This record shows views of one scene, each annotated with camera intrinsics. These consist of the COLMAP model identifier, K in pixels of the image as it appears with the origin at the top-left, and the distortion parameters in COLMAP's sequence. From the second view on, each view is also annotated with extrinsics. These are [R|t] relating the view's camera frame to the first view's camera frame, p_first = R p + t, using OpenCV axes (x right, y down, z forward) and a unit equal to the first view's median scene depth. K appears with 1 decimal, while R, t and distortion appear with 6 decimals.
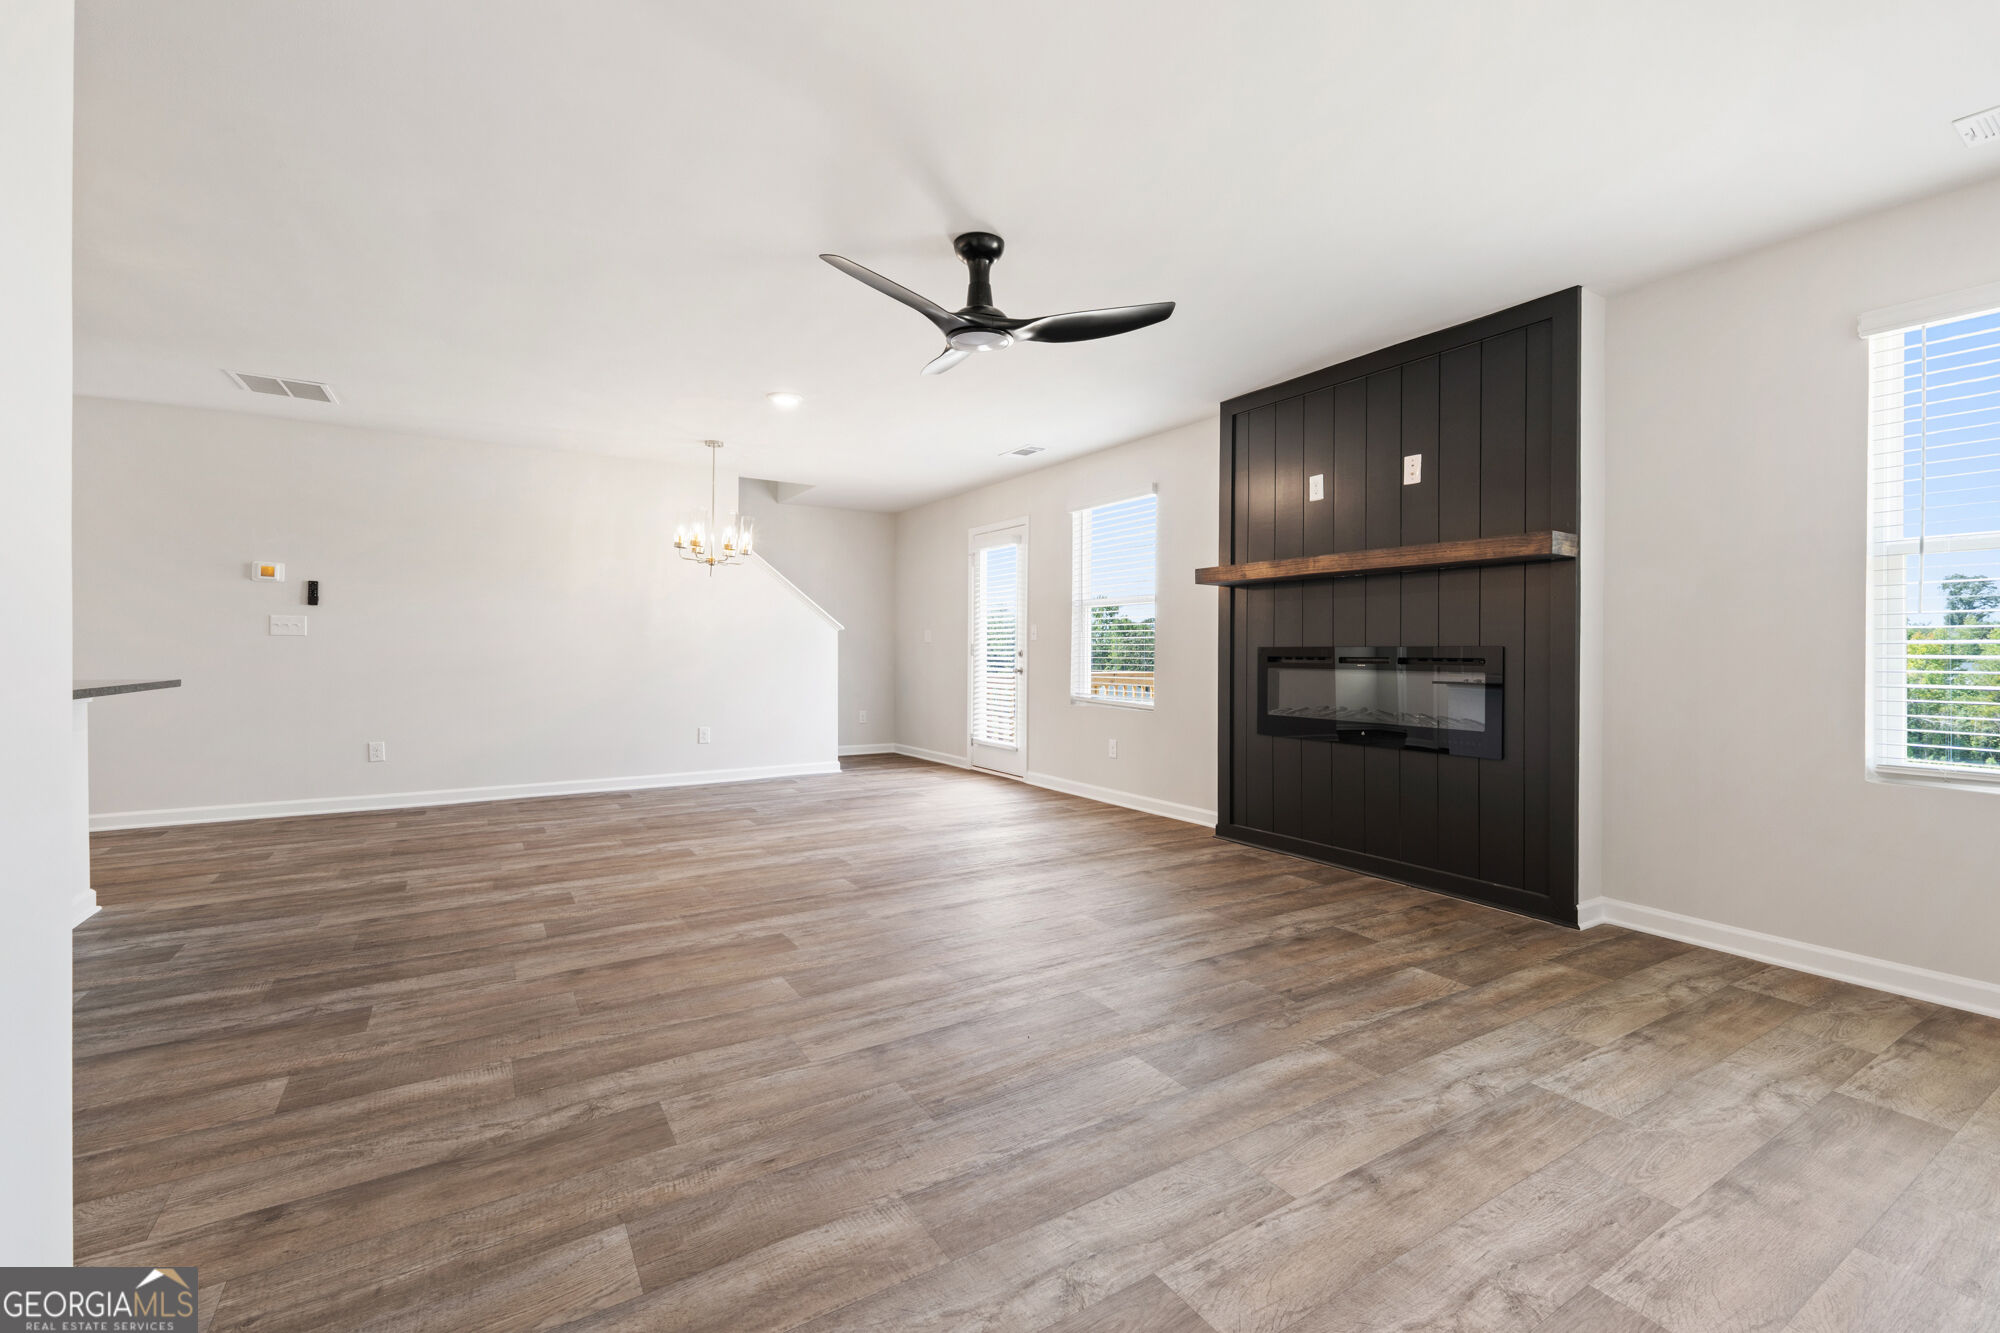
lens RADIAL K [[864.4, 0, 996.5], [0, 864.4, 656.0], [0, 0, 1]] dist [0.023142, 0.000282]
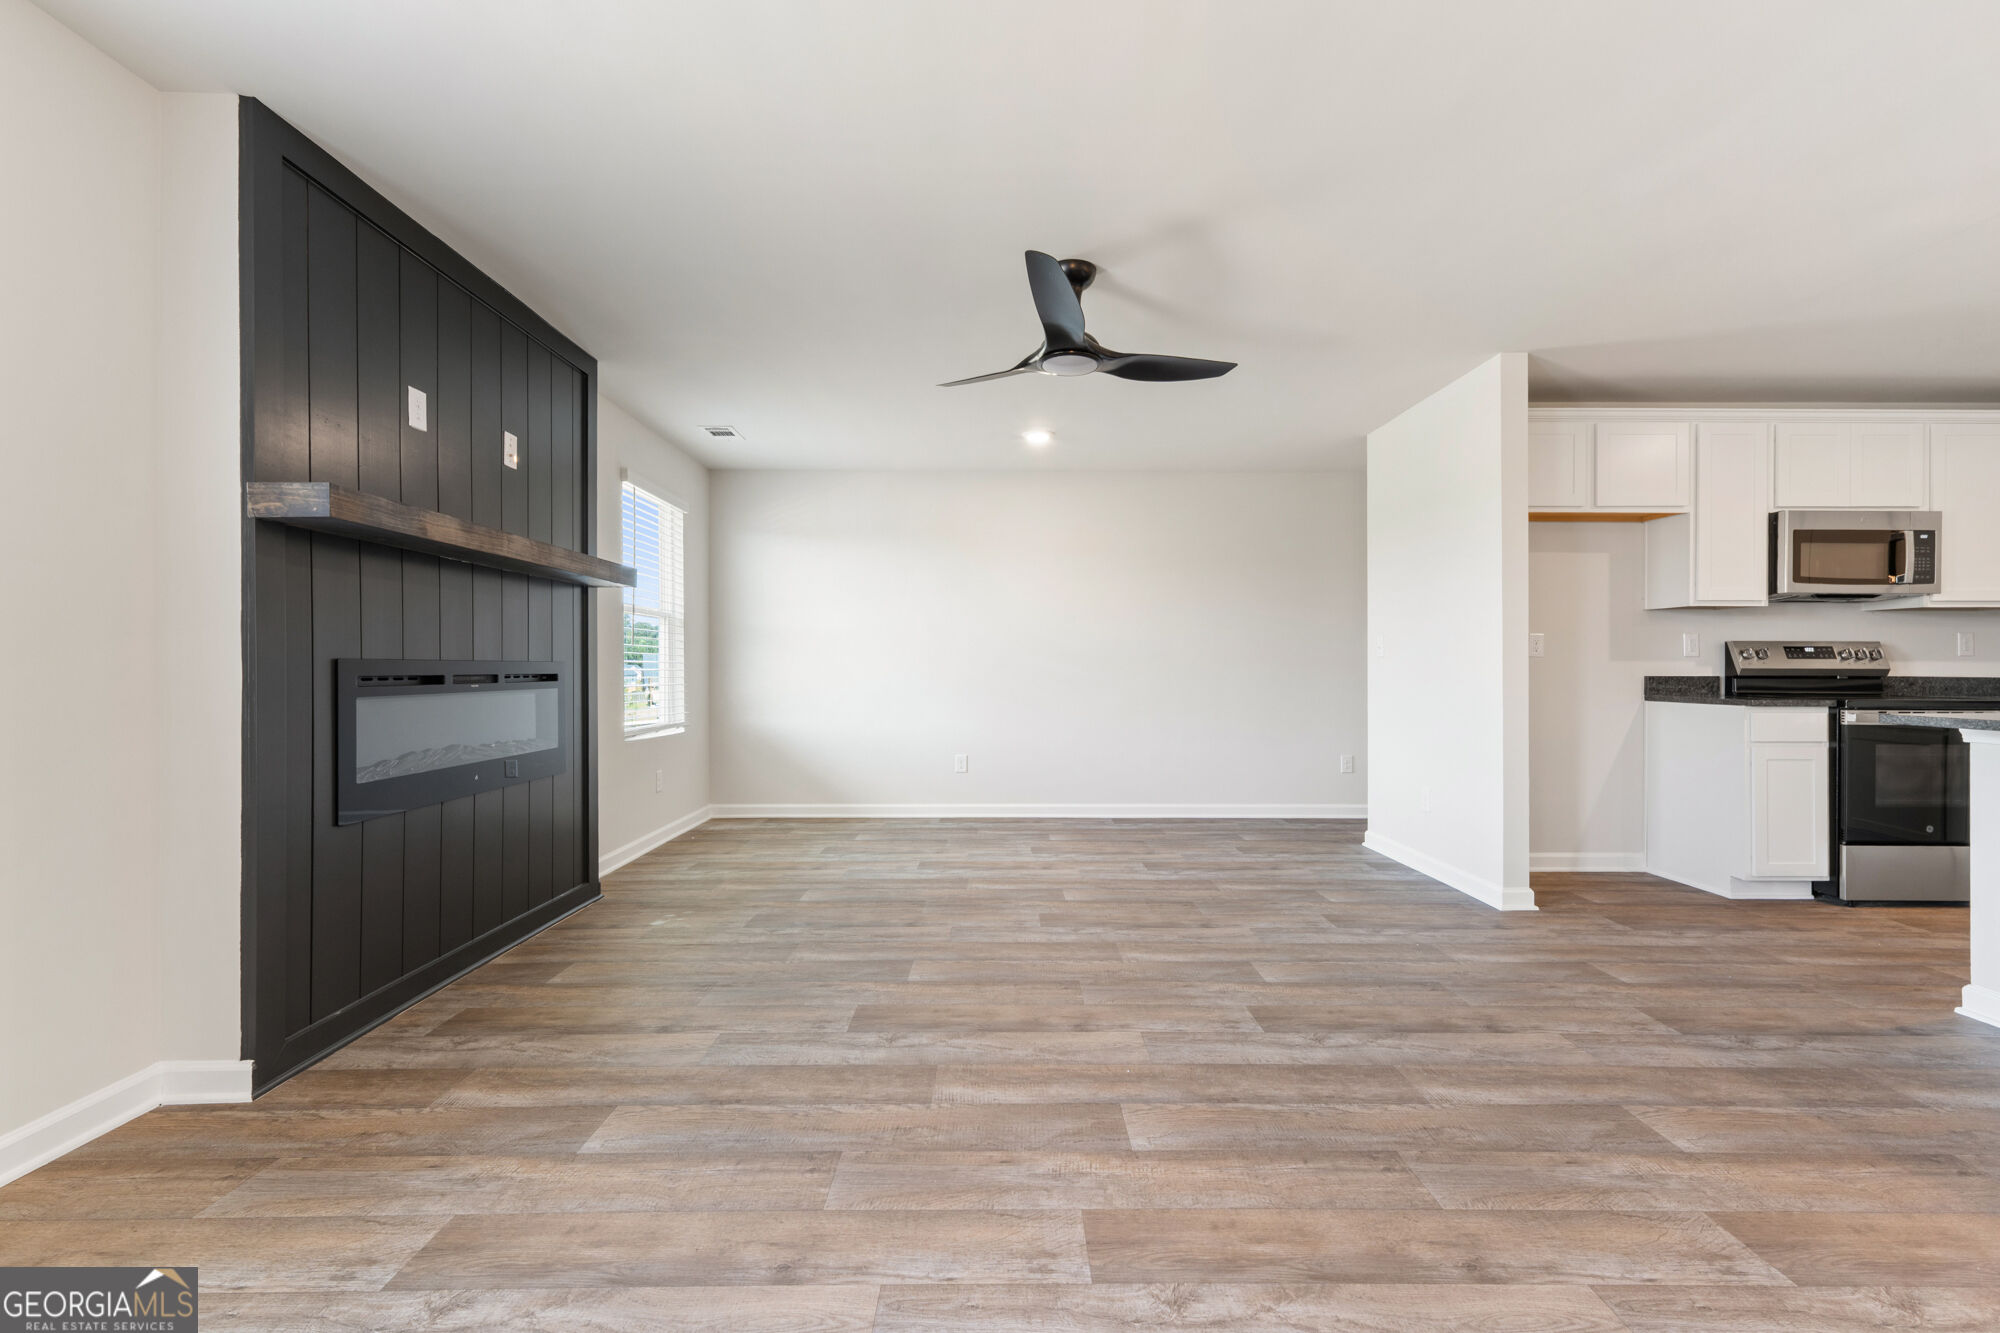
lens RADIAL K [[864.4, 0, 1004.6], [0, 864.4, 670.4], [0, 0, 1]] dist [0.023142, 0.000282]
pose [[-0.856419, -0.010614, 0.516172, -0.437049], [-0.002999, 0.999874, 0.015584, -0.021749], [-0.516272, 0.011798, -0.856343, 1.747530]]
